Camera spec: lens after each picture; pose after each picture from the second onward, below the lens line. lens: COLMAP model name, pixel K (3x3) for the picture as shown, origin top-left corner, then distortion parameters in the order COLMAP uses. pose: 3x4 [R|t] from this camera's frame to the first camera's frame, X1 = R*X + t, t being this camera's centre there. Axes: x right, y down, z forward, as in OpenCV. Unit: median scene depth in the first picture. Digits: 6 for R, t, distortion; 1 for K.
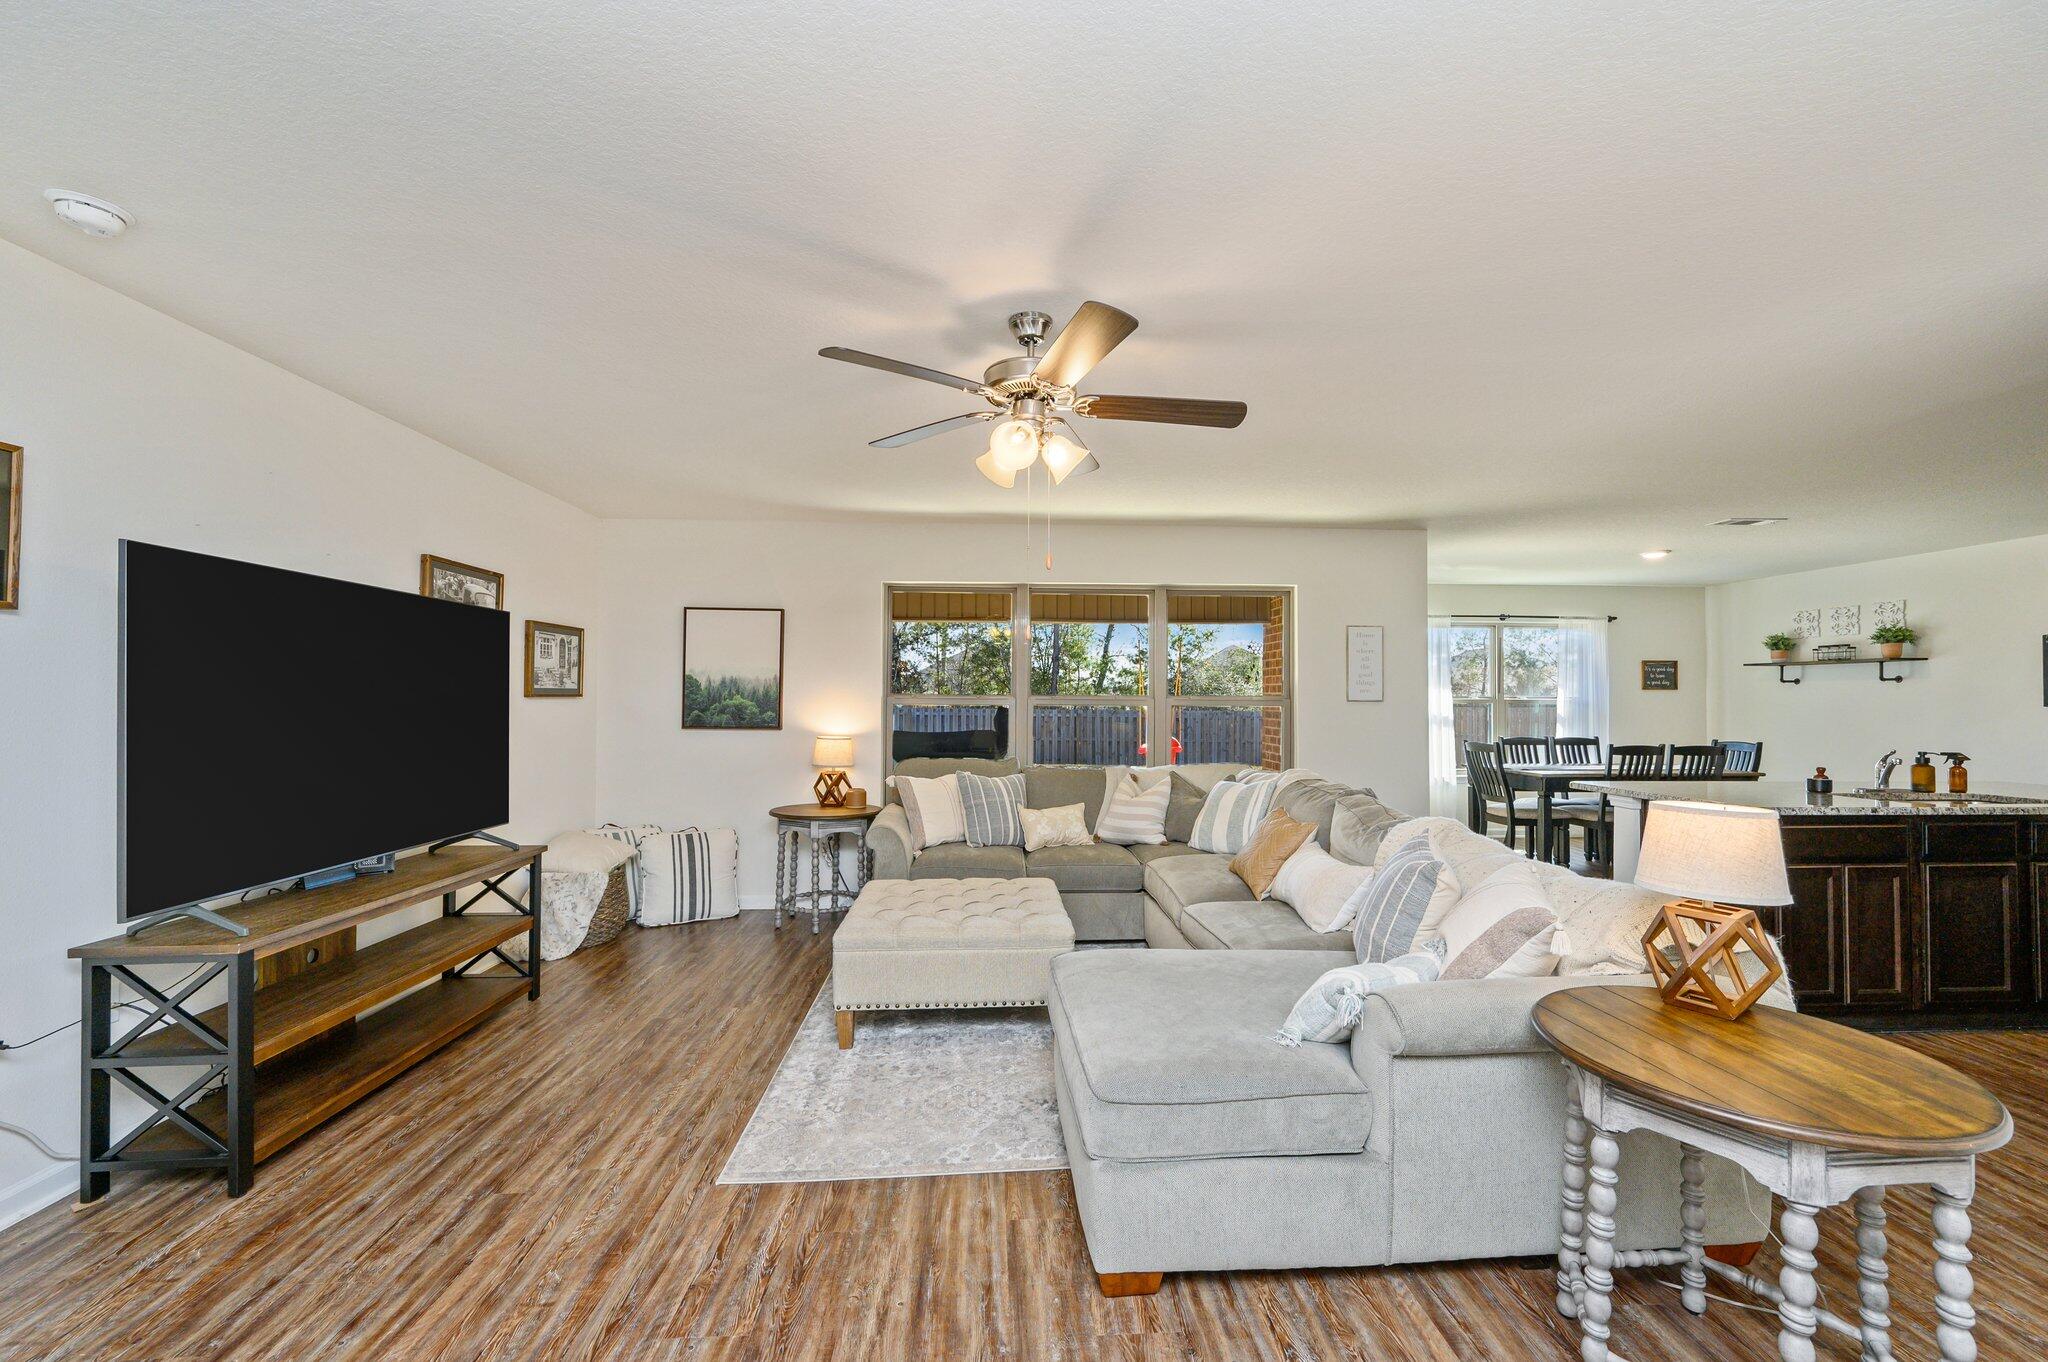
lens RADIAL K [[817.9, 0, 1028.7], [0, 817.9, 689.7], [0, 0, 1]] dist [0.000519, -0.000117]
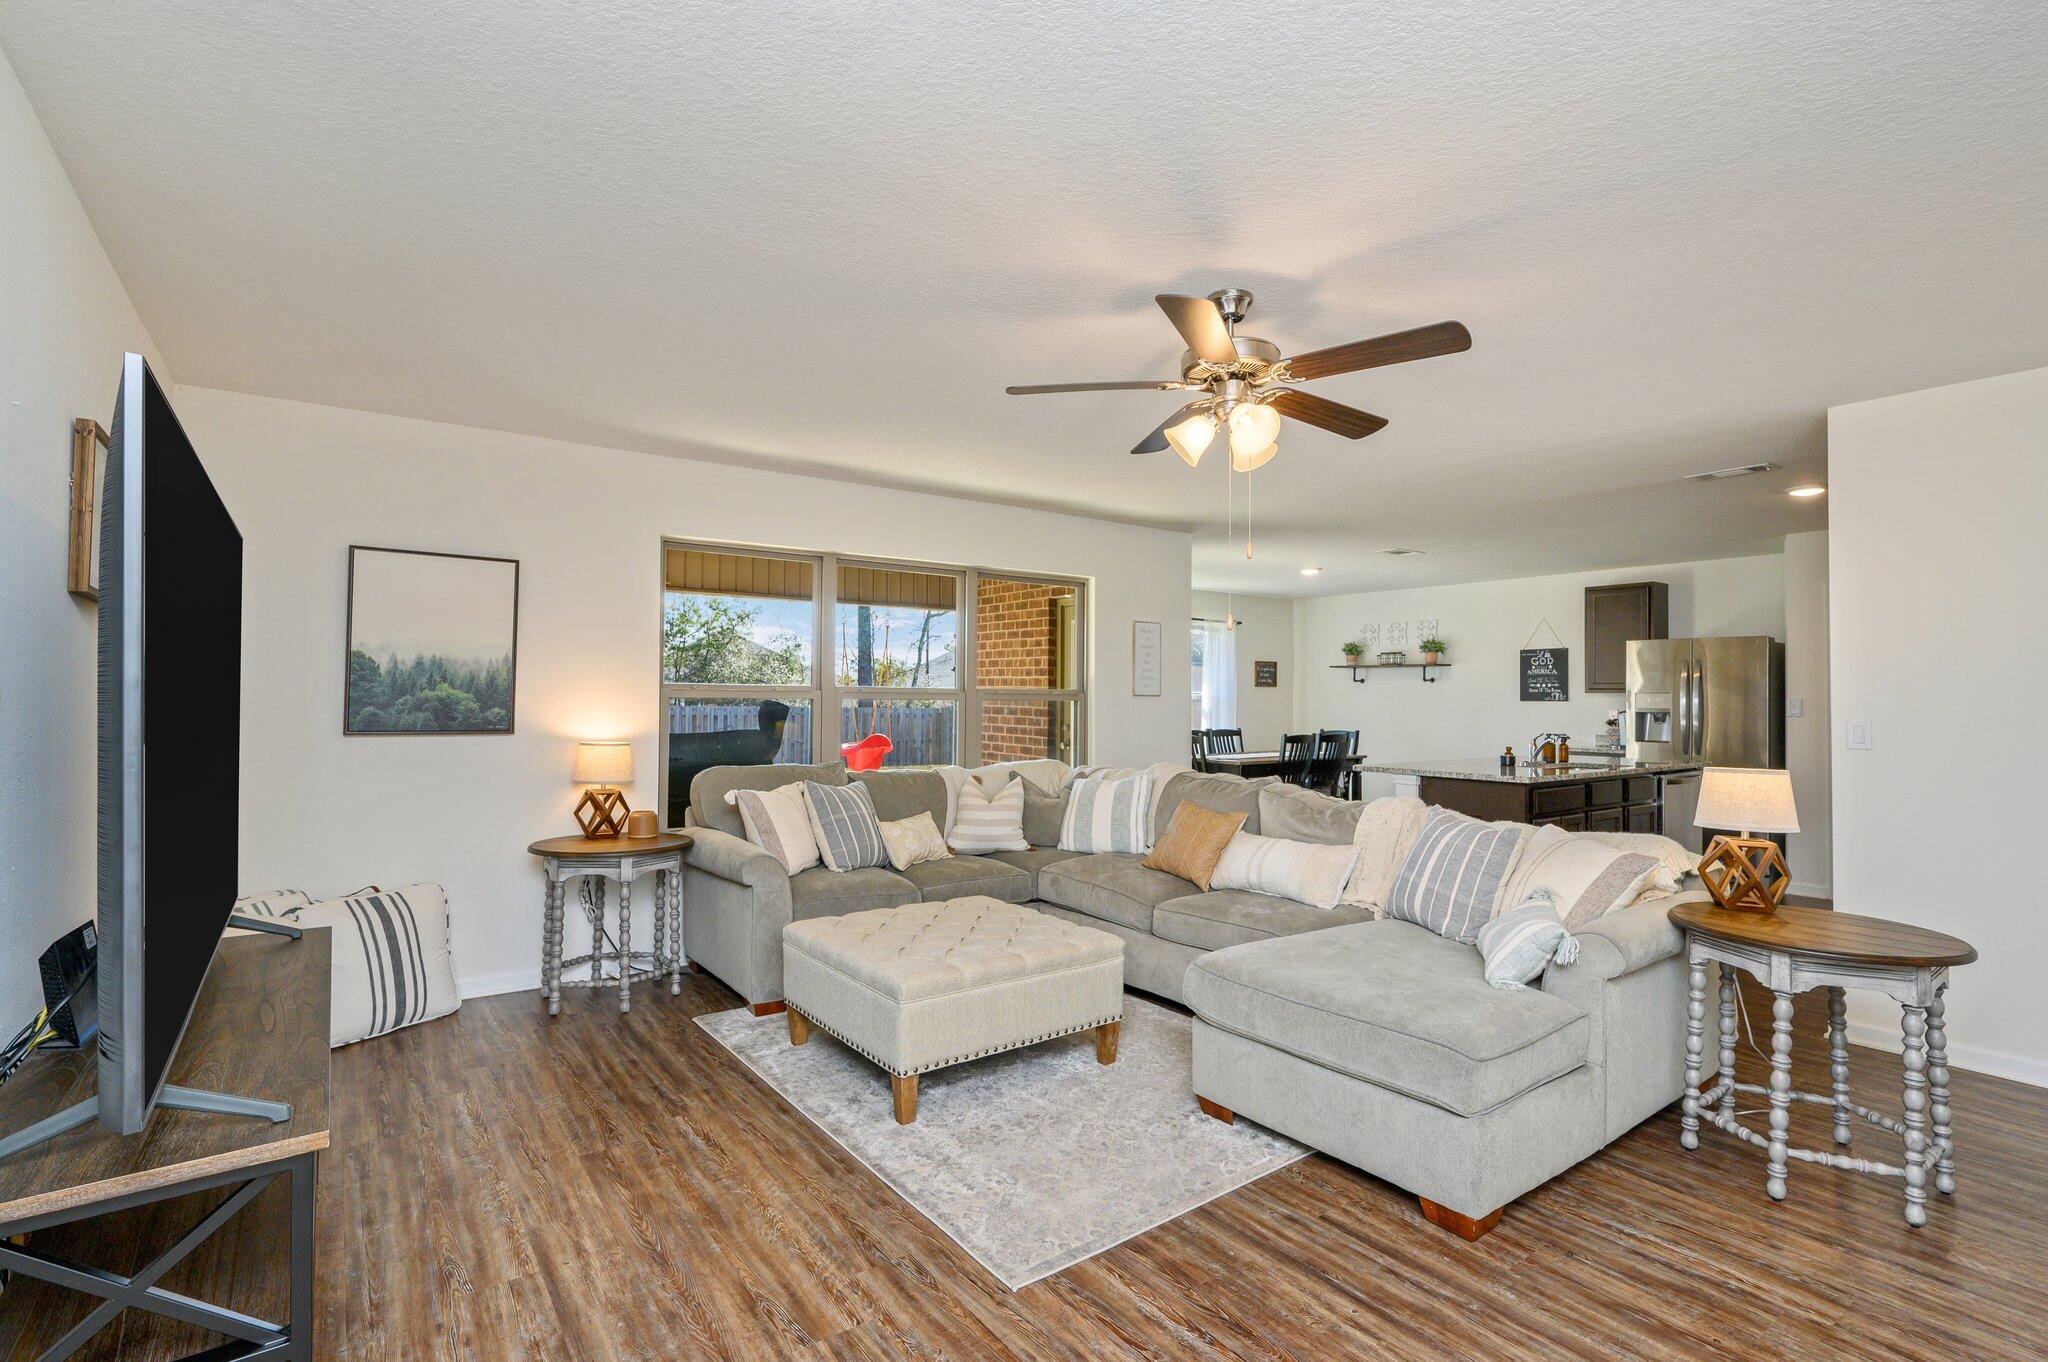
lens RADIAL K [[952.0, 0, 1019.9], [0, 952.0, 685.7], [0, 0, 1]] dist [0.000132, -0.000403]
pose [[0.844297, 0.009067, 0.535799, -0.379783], [-0.010966, 0.999940, 0.000359, 0.003252], [-0.535764, -0.006179, 0.844345, 0.089305]]
